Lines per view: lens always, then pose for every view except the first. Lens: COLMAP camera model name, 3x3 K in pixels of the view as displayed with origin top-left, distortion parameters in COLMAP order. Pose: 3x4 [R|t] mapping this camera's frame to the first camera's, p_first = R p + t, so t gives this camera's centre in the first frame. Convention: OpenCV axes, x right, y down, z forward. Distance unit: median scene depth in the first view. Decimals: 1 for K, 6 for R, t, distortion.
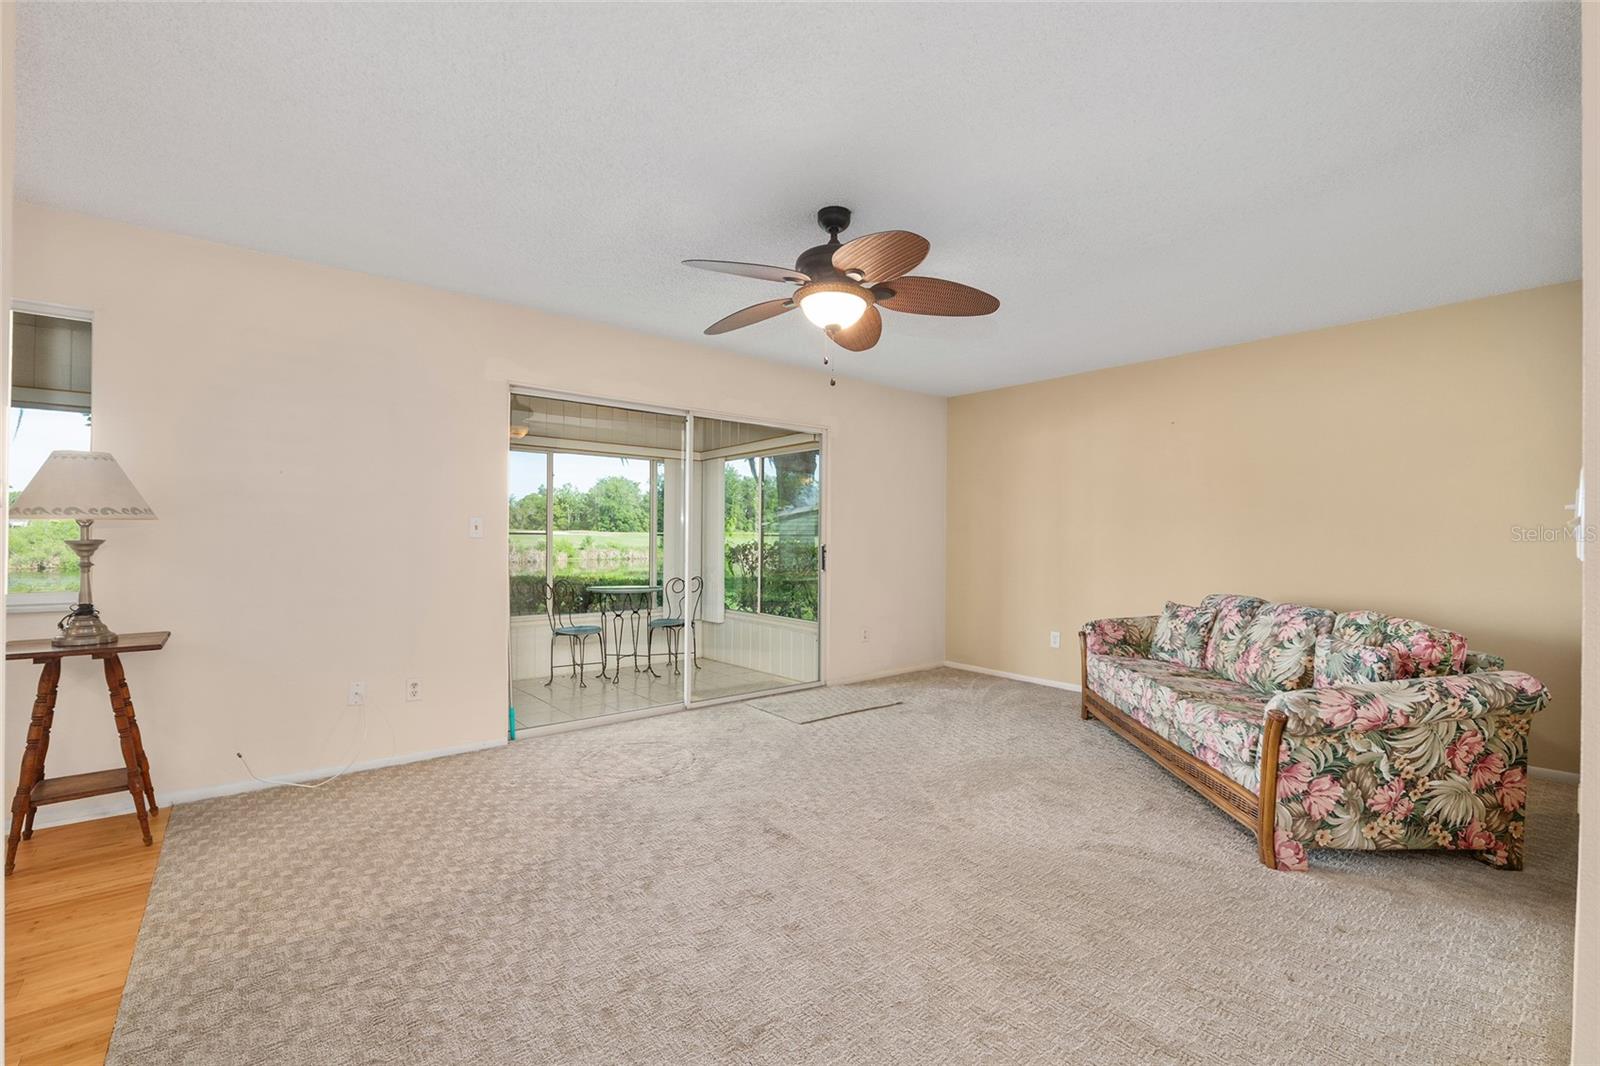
lens RADIAL K [[685.6, 0, 805.6], [0, 685.6, 538.9], [0, 0, 1]] dist [-0.007329, -0.000240]
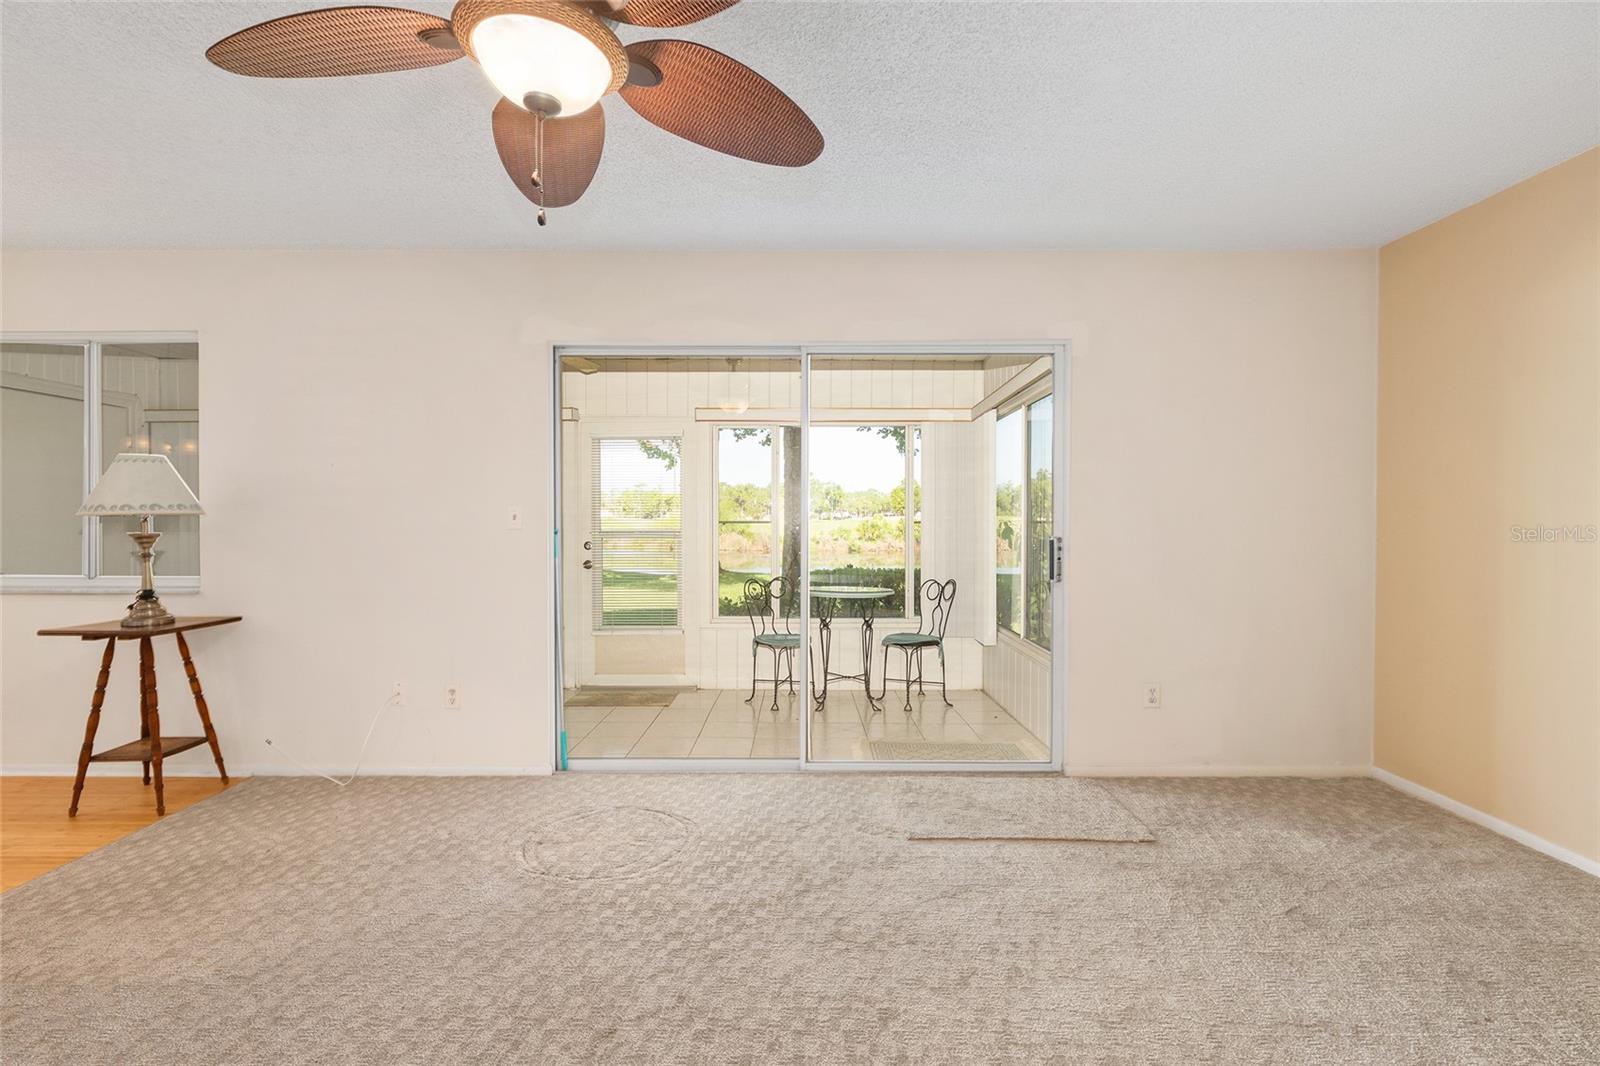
lens RADIAL K [[730.6, 0, 795.9], [0, 730.6, 533.4], [0, 0, 1]] dist [-0.001400, -0.001408]
pose [[0.765676, 0.002101, -0.643222, 0.388128], [0.004259, 0.999956, 0.008336, -0.002433], [0.643212, -0.009122, 0.765634, 0.534909]]
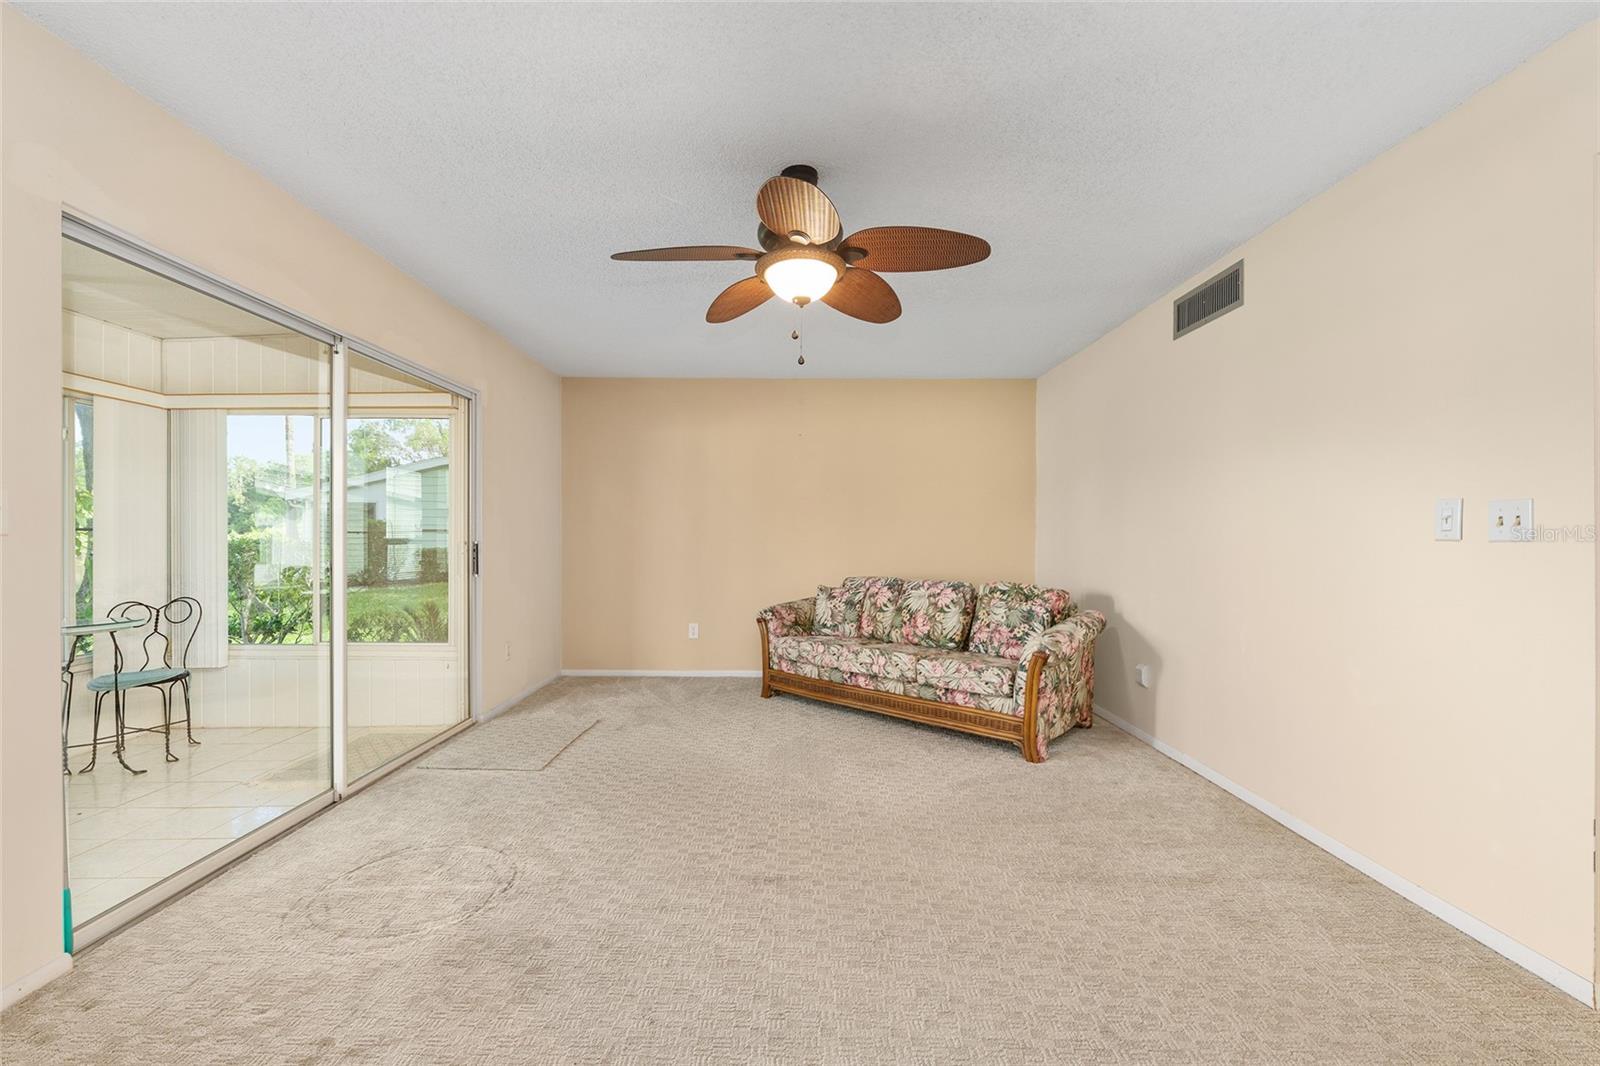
lens RADIAL K [[685.6, 0, 802.2], [0, 685.6, 540.2], [0, 0, 1]] dist [-0.007329, -0.000240]
pose [[0.637244, -0.011819, 0.770572, -0.493791], [0.005611, 0.999927, 0.010697, -0.000697], [-0.770642, -0.002493, 0.637264, 0.317422]]
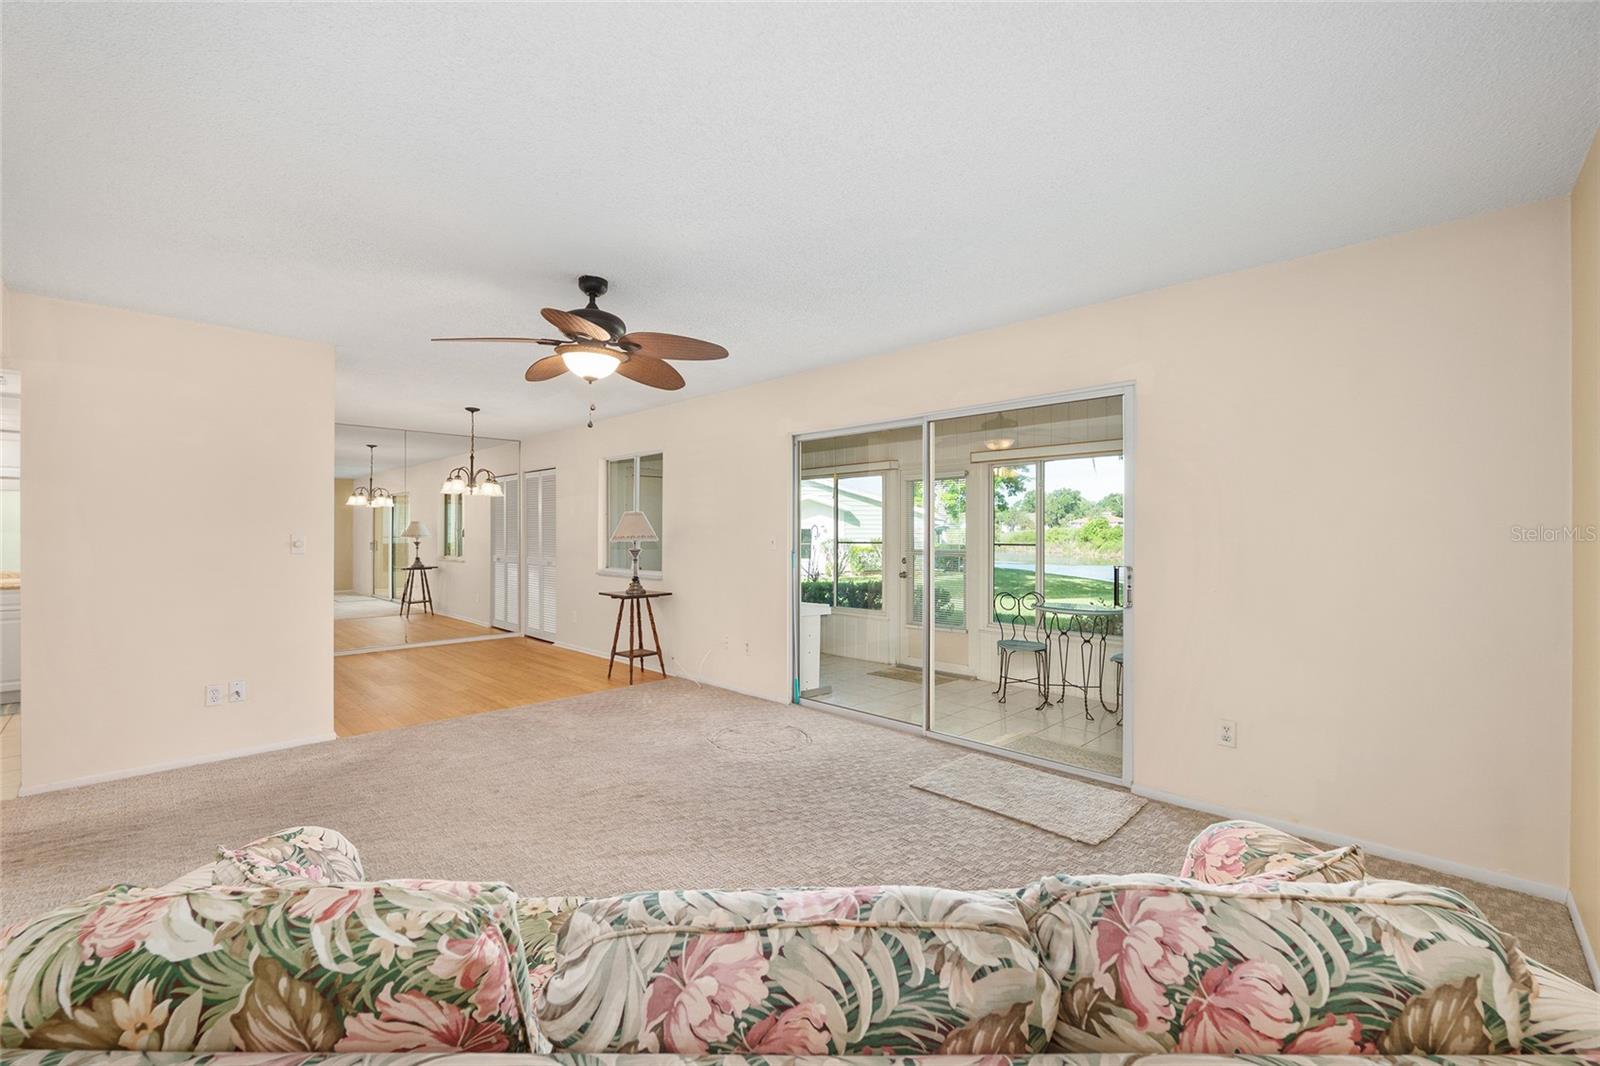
lens RADIAL K [[656.1, 0, 792.5], [0, 656.1, 532.4], [0, 0, 1]] dist [-0.008909, 0.000142]
pose [[0.093581, -0.012125, -0.995538, 0.886251], [-0.003119, 0.999917, -0.012471, -0.021289], [0.995607, 0.004272, 0.093536, 0.929299]]
